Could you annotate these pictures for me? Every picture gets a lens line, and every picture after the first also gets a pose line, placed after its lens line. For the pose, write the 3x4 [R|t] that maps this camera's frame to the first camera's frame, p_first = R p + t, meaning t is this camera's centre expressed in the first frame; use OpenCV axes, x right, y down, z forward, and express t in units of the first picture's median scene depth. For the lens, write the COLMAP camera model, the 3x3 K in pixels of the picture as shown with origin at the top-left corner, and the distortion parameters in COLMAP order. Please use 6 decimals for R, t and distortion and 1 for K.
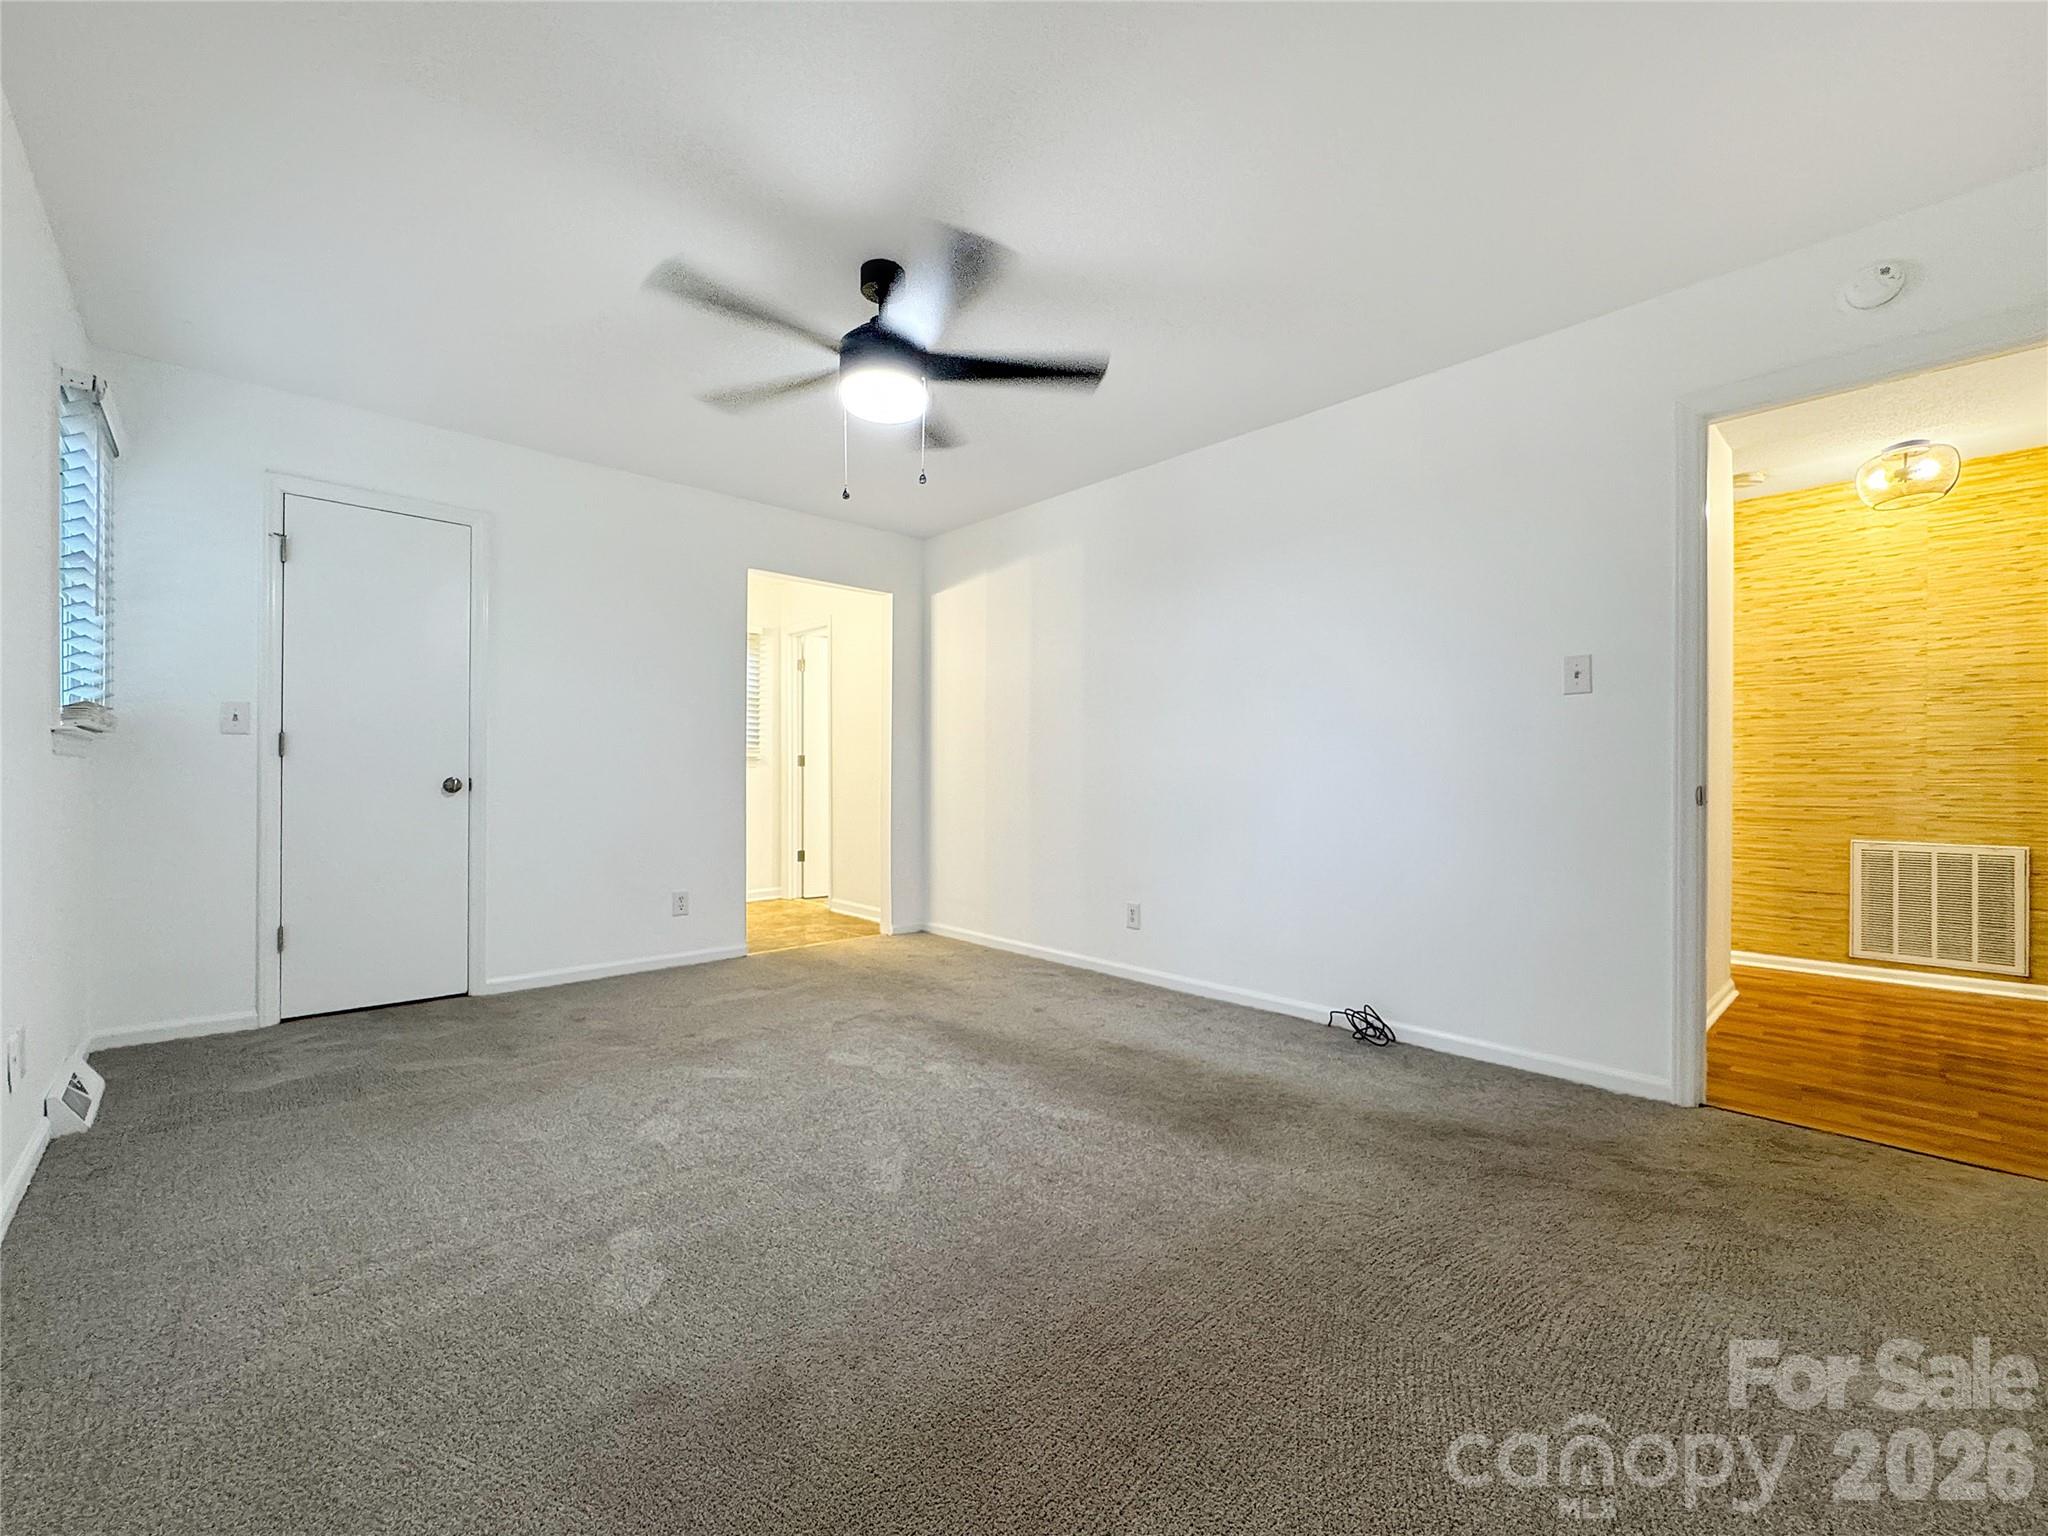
lens RADIAL K [[837.7, 0, 1017.6], [0, 837.7, 778.4], [0, 0, 1]] dist [-0.002767, 0.000297]
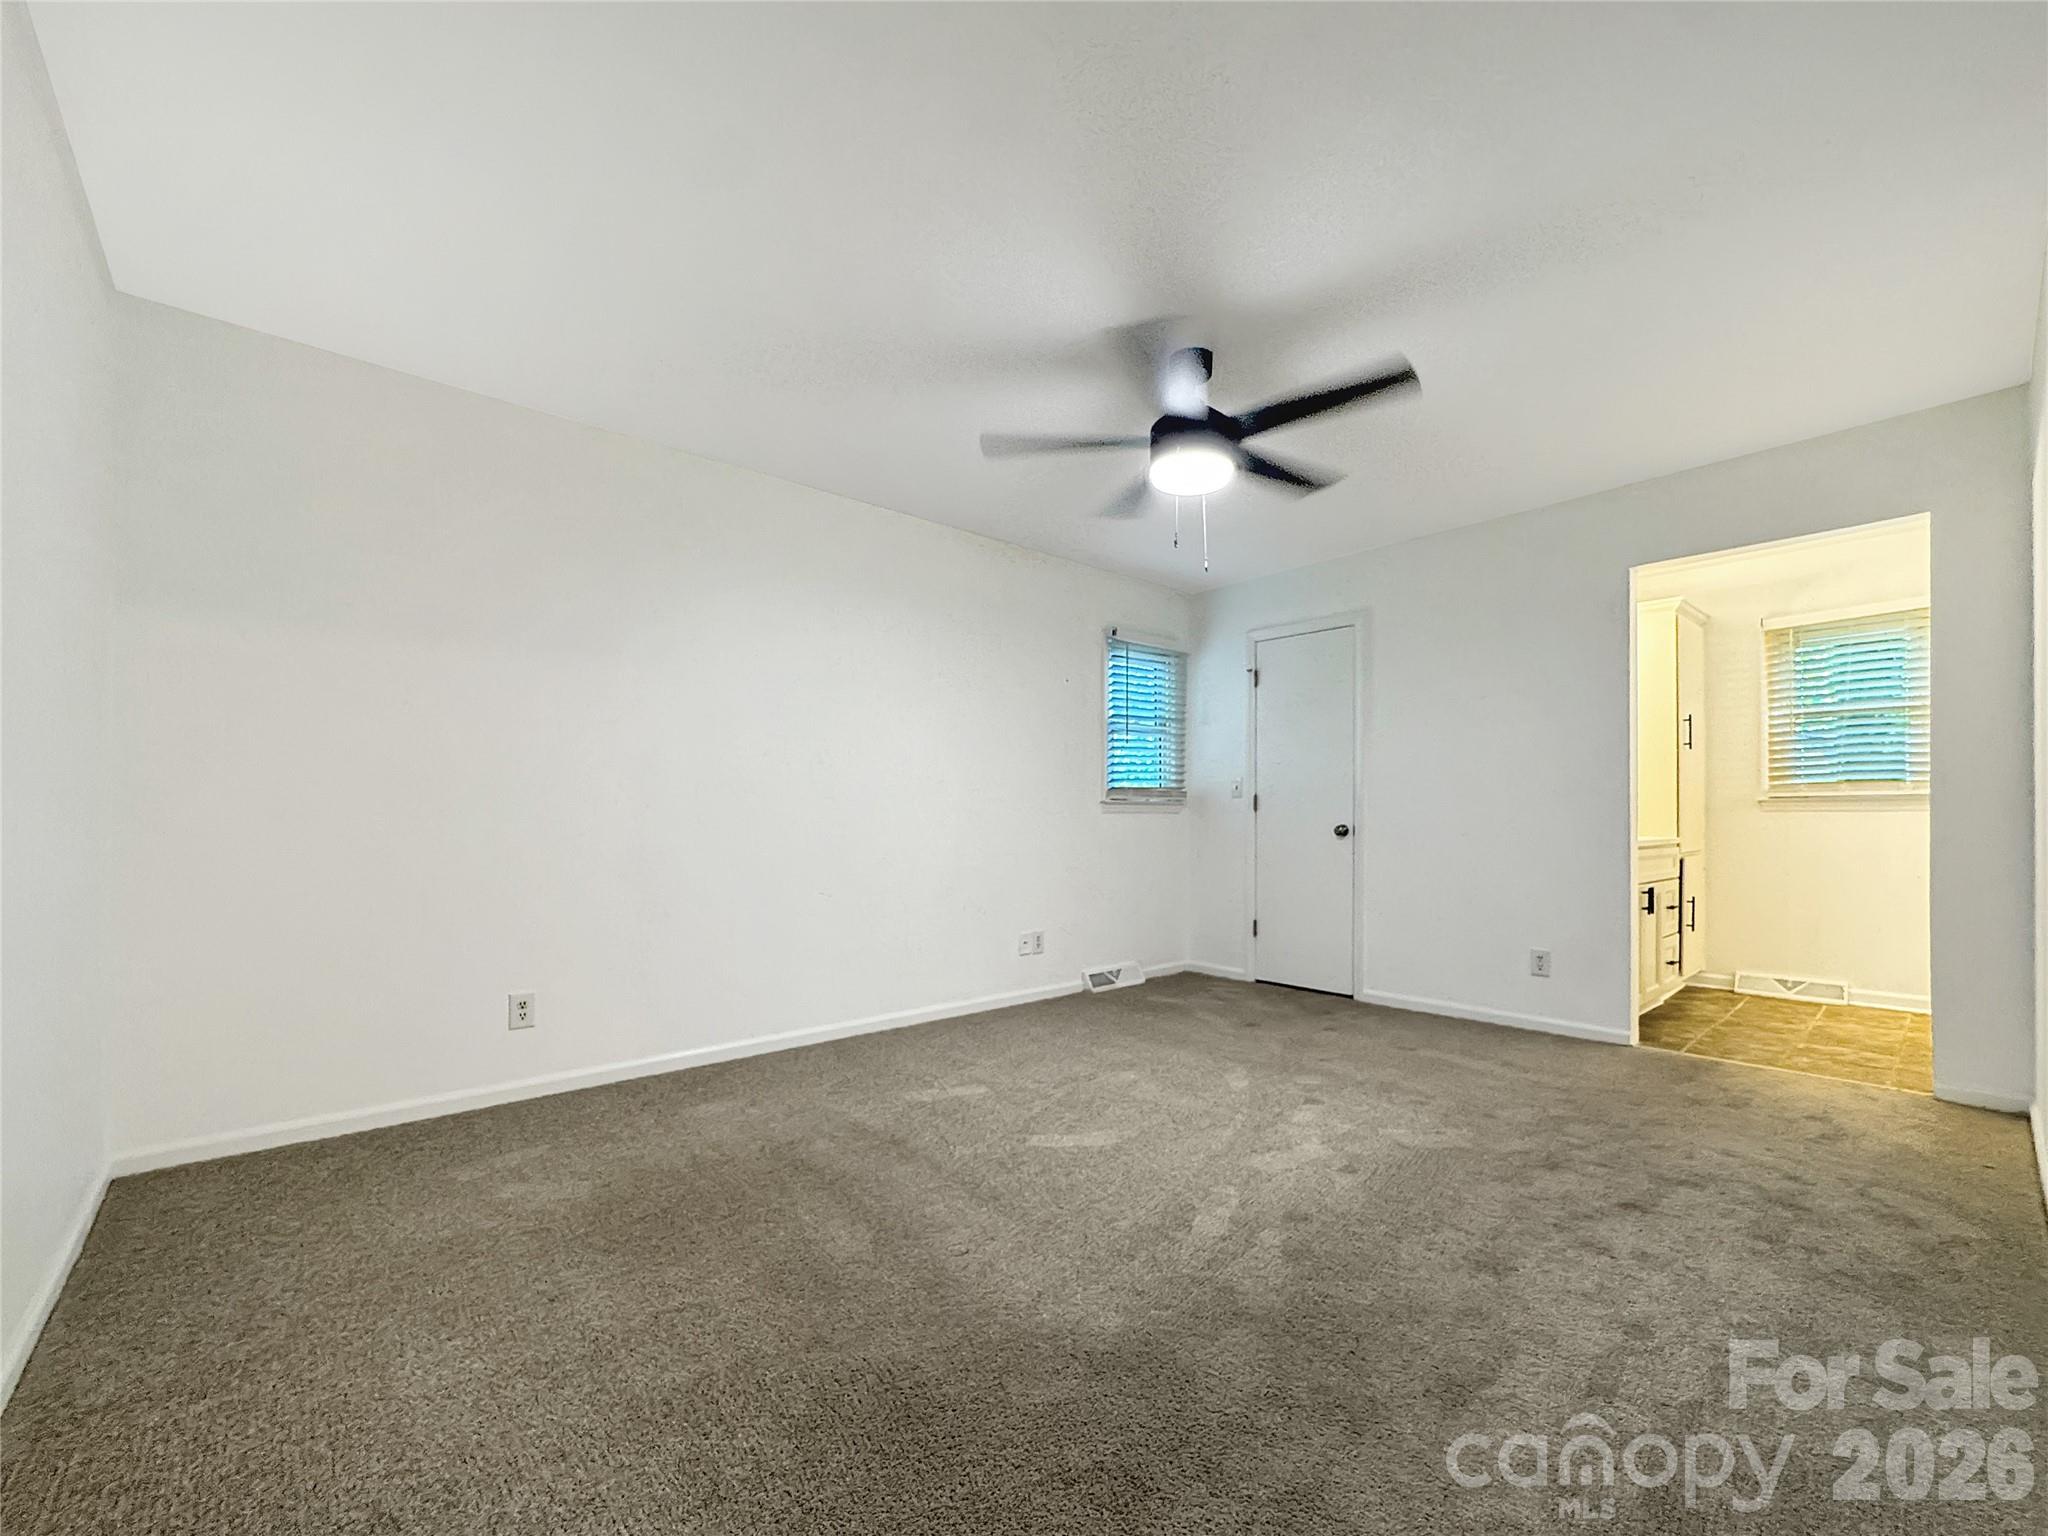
lens RADIAL K [[837.7, 0, 1059.2], [0, 837.7, 812.8], [0, 0, 1]] dist [-0.002767, 0.000297]
pose [[0.004548, -0.013658, -0.999896, 0.702590], [-0.004903, 0.999894, -0.013681, 0.000727], [0.999978, 0.004964, 0.004480, 0.644314]]
